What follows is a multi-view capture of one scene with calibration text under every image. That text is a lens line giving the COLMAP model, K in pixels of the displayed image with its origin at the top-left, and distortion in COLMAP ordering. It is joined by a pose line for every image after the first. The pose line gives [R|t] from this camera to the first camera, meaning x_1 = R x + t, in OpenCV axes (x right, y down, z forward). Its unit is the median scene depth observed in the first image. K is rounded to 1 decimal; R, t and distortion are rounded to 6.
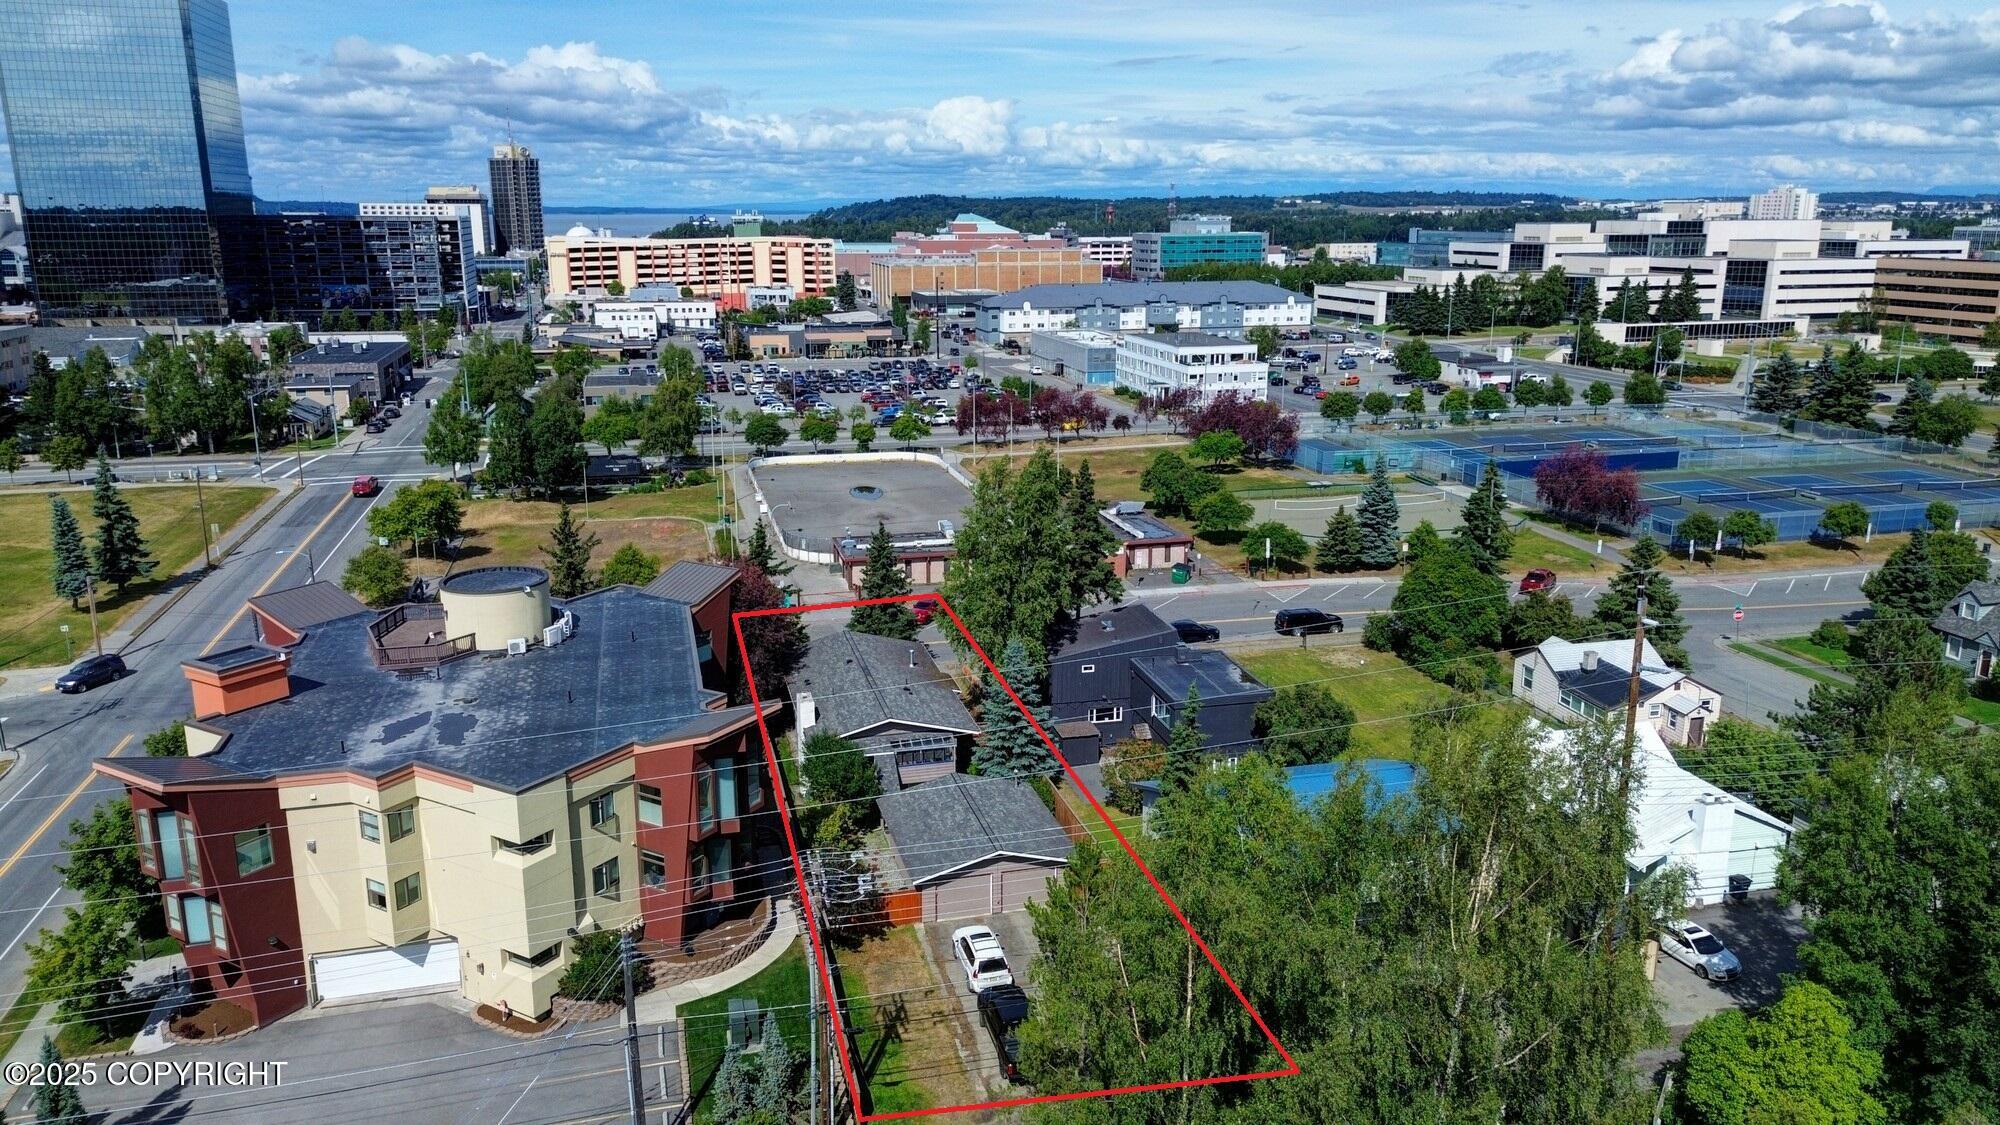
lens RADIAL K [[1414.7, 0, 1000.0], [0, 1414.7, 562.5], [0, 0, 1]] dist [0.073034, -0.070615]
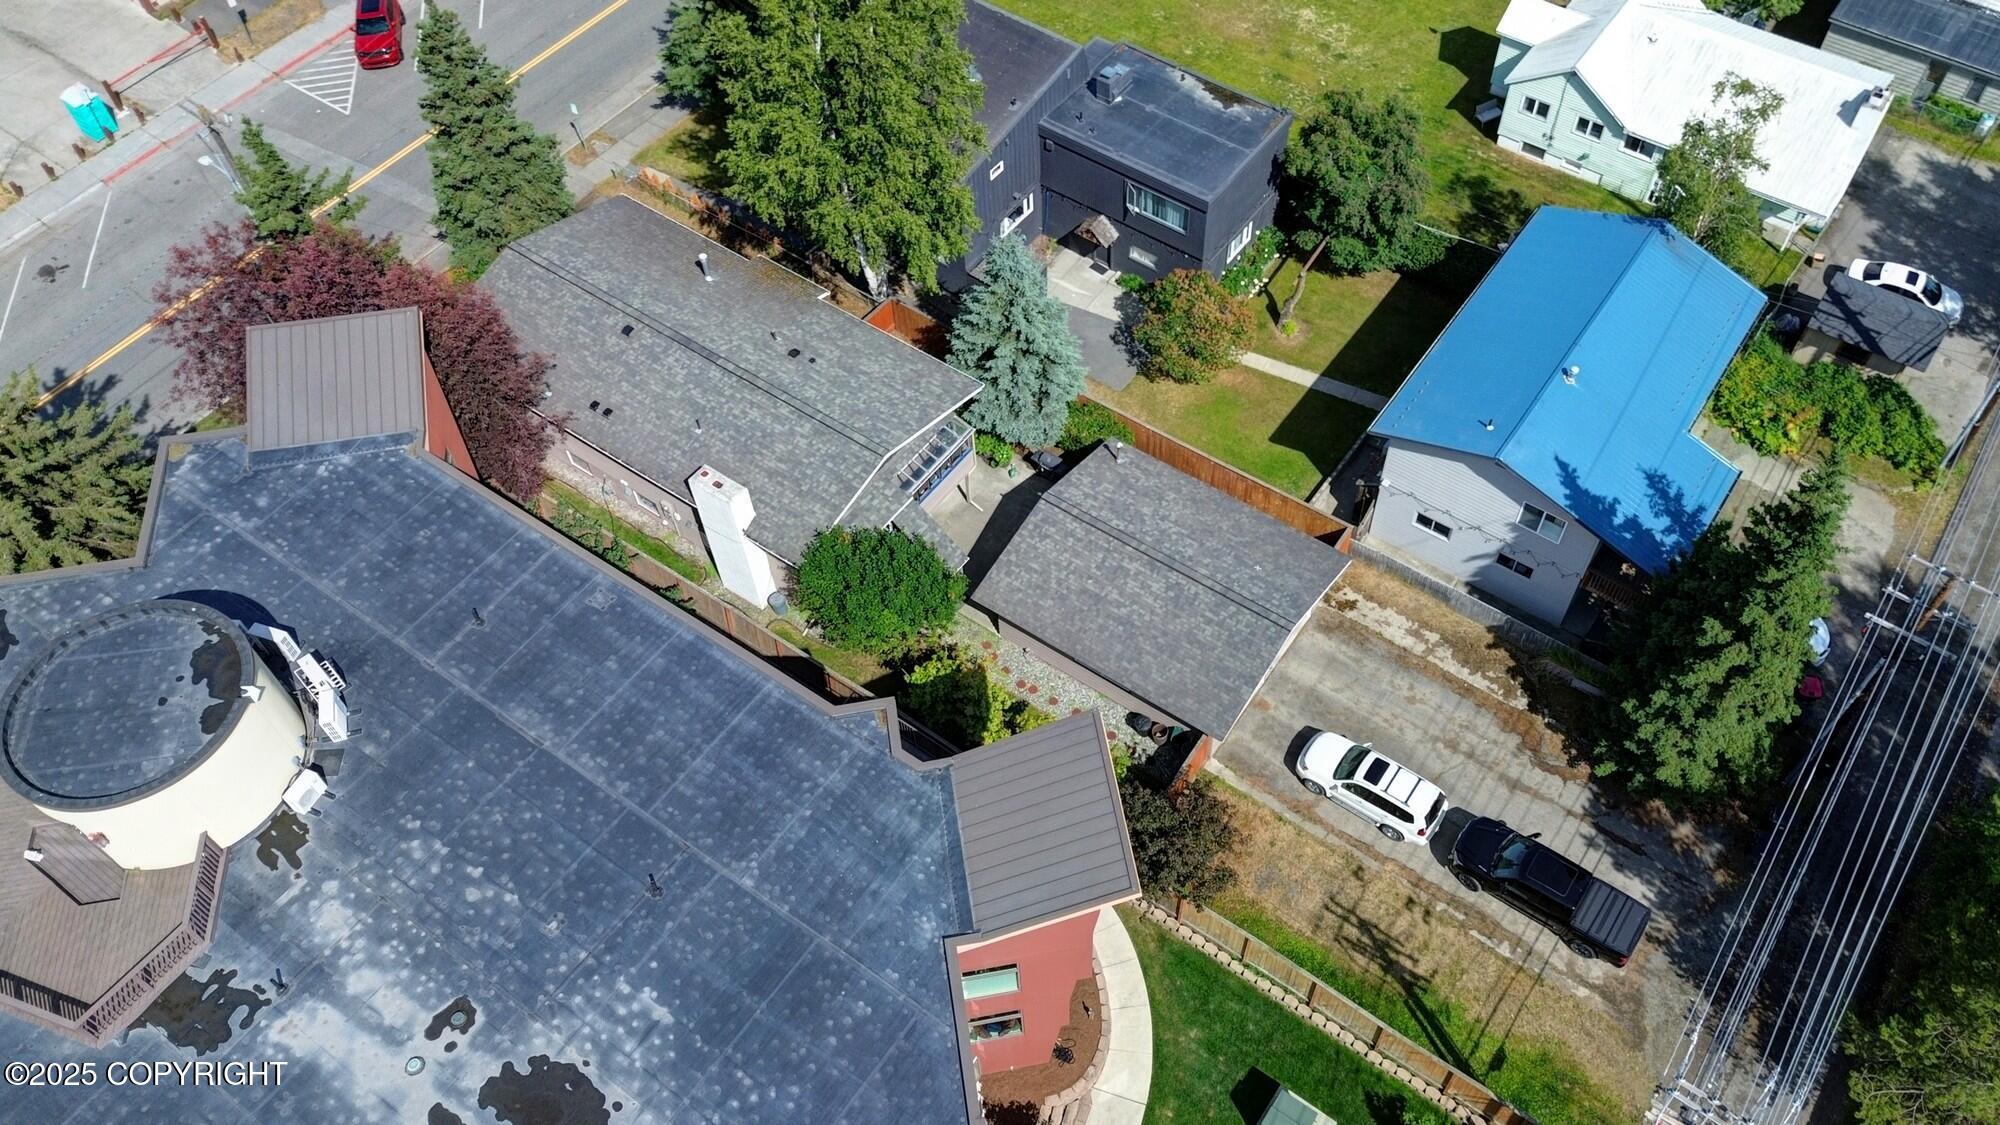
lens RADIAL K [[1510.9, 0, 1077.5], [0, 1510.9, 561.7], [0, 0, 1]] dist [0.077577, -0.089346]
pose [[0.755927, -0.533391, 0.379565, -0.084150], [0.167062, 0.717768, 0.675943, -0.081144], [-0.632981, -0.447552, 0.631690, 0.158580]]
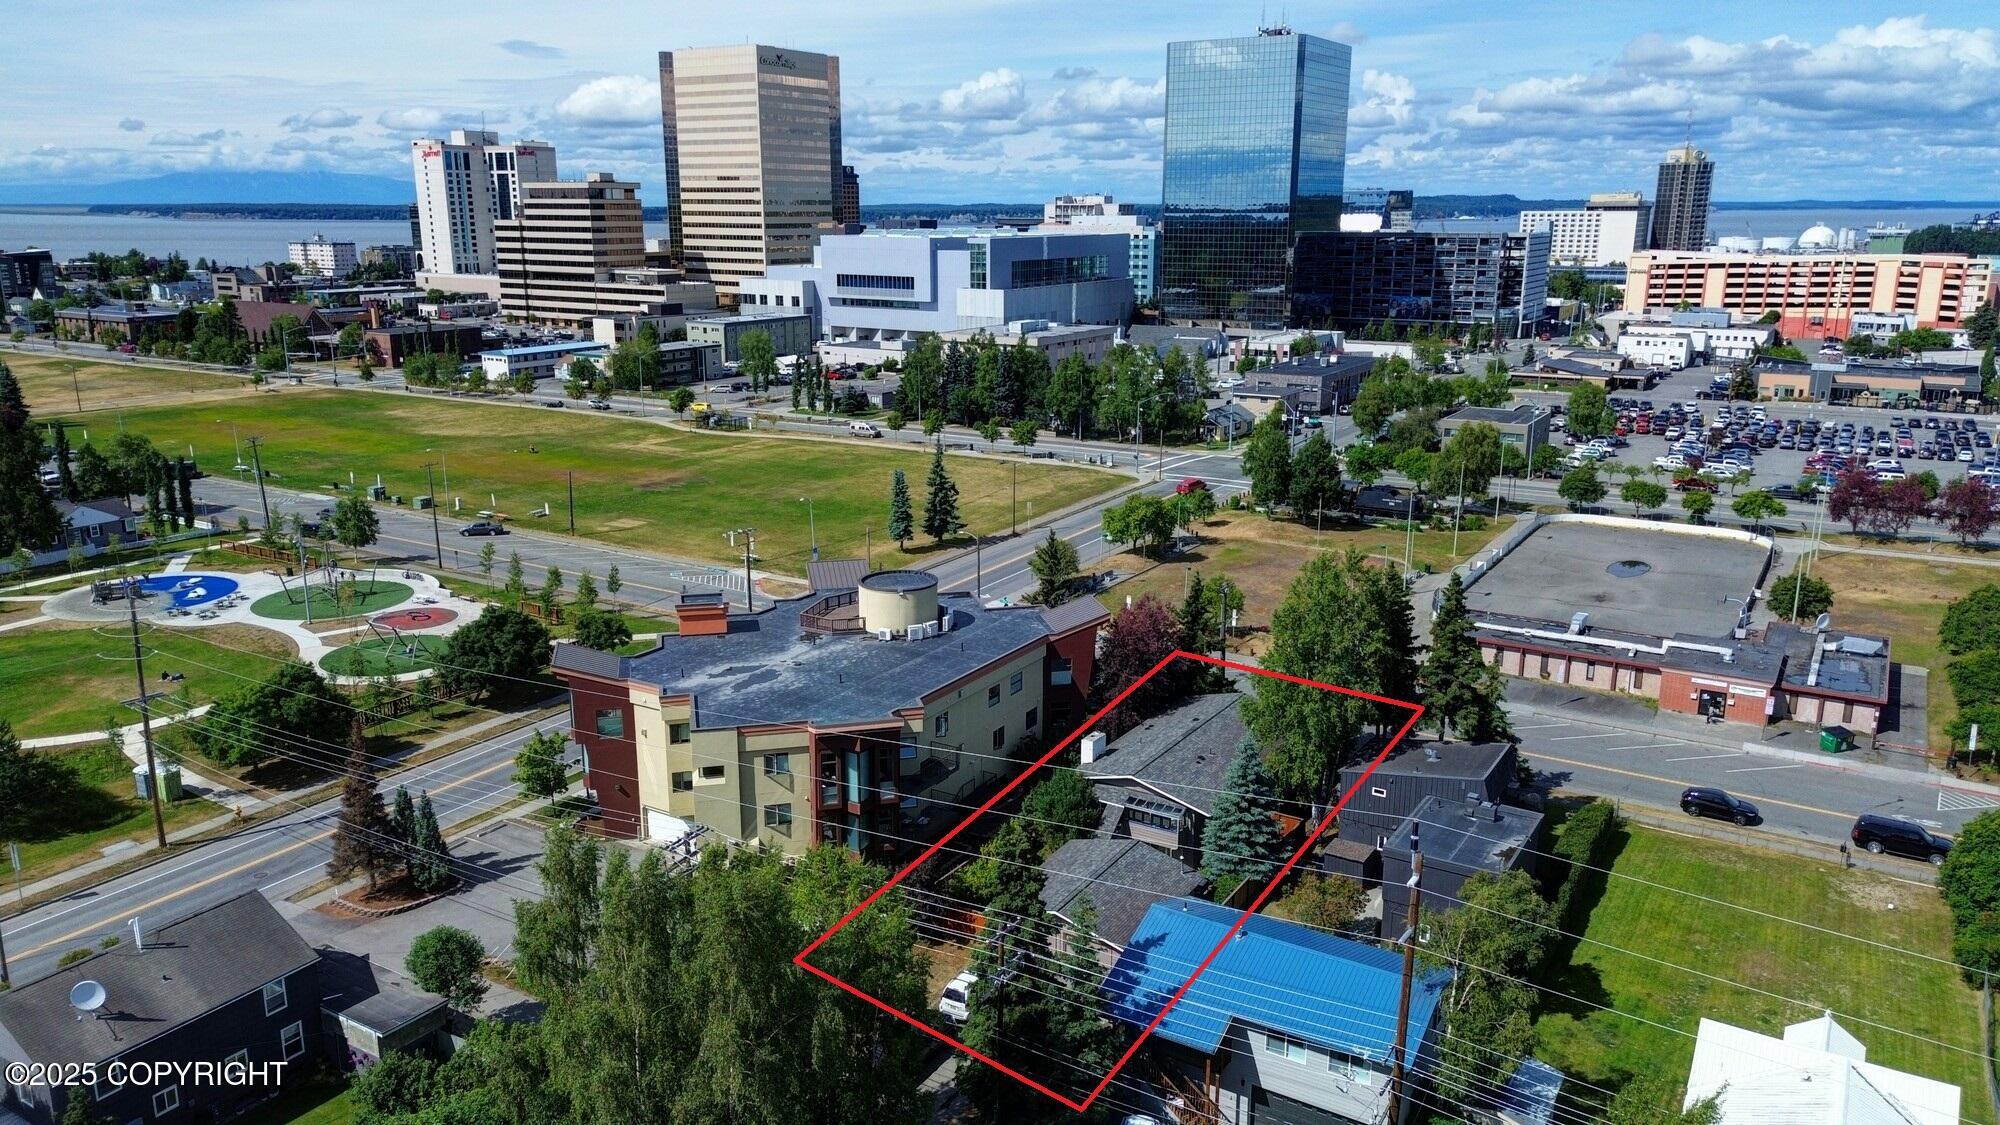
lens RADIAL K [[1414.7, 0, 1000.0], [0, 1414.7, 562.5], [0, 0, 1]] dist [0.073034, -0.070615]
pose [[0.690756, 0.177816, -0.700883, 0.173080], [-0.175842, 0.981503, 0.075709, -0.033627], [0.701381, 0.070949, 0.709247, 0.045925]]
